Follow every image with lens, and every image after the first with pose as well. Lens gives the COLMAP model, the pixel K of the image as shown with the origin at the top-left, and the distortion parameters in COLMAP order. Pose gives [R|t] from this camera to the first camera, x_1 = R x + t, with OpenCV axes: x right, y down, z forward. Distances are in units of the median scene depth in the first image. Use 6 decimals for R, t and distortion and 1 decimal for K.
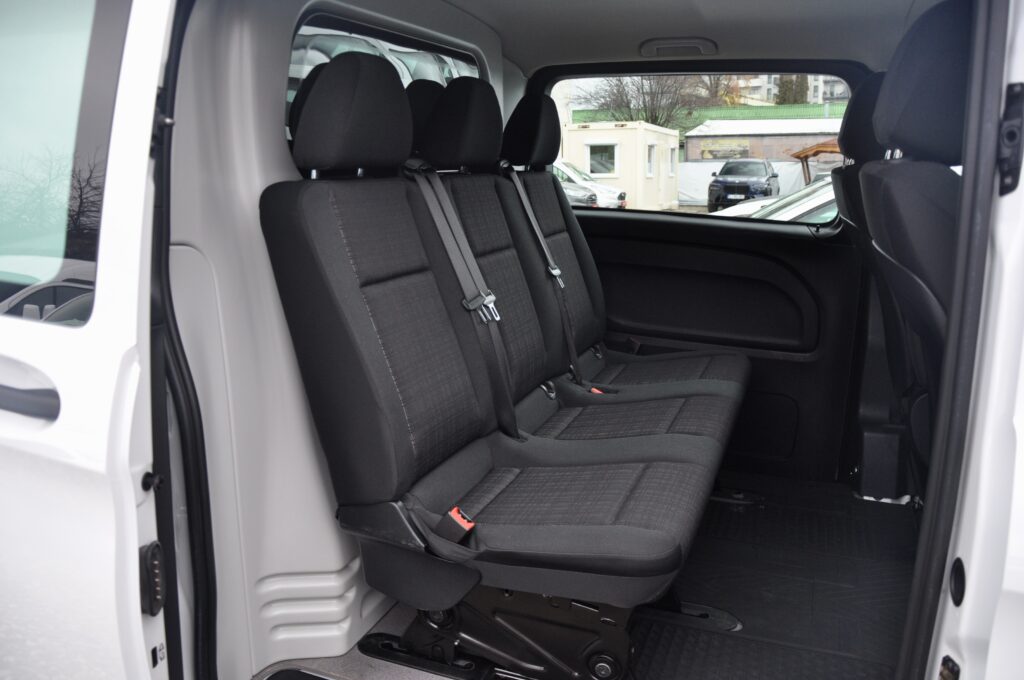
lens RADIAL K [[787.7, 0, 511.1], [0, 787.7, 342.6], [0, 0, 1]] dist [-0.082908, 0.000868]
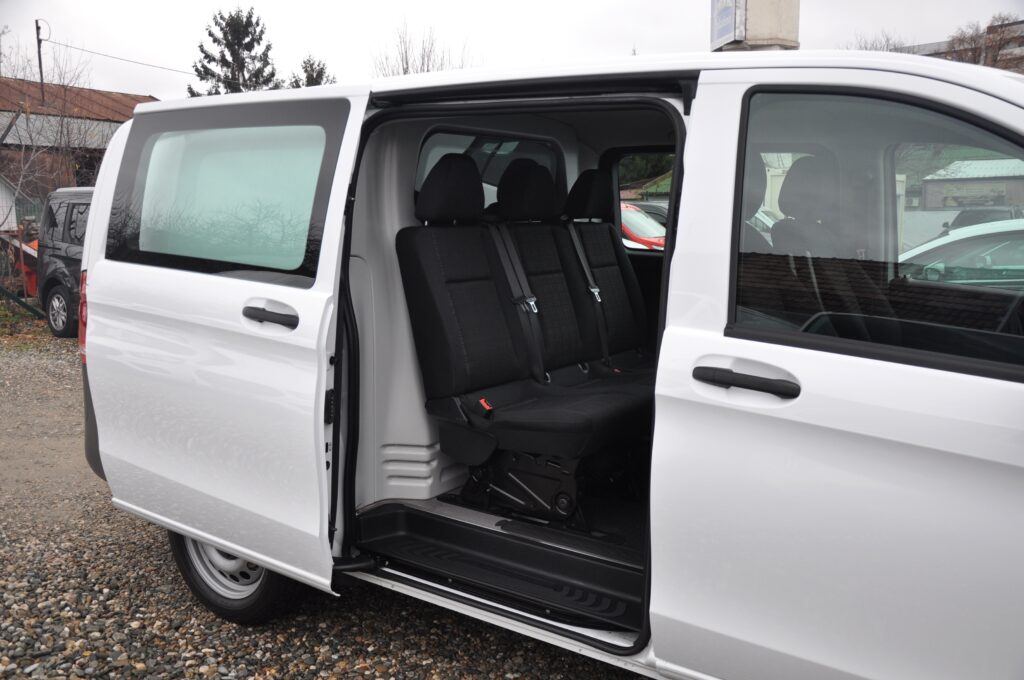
lens RADIAL K [[928.6, 0, 512.8], [0, 928.6, 339.1], [0, 0, 1]] dist [0.001052, 0.001186]
pose [[0.970947, 0.037898, -0.236273, 0.450353], [-0.058174, 0.995141, -0.079442, 0.208450], [0.232114, 0.090879, 0.968434, -1.002002]]
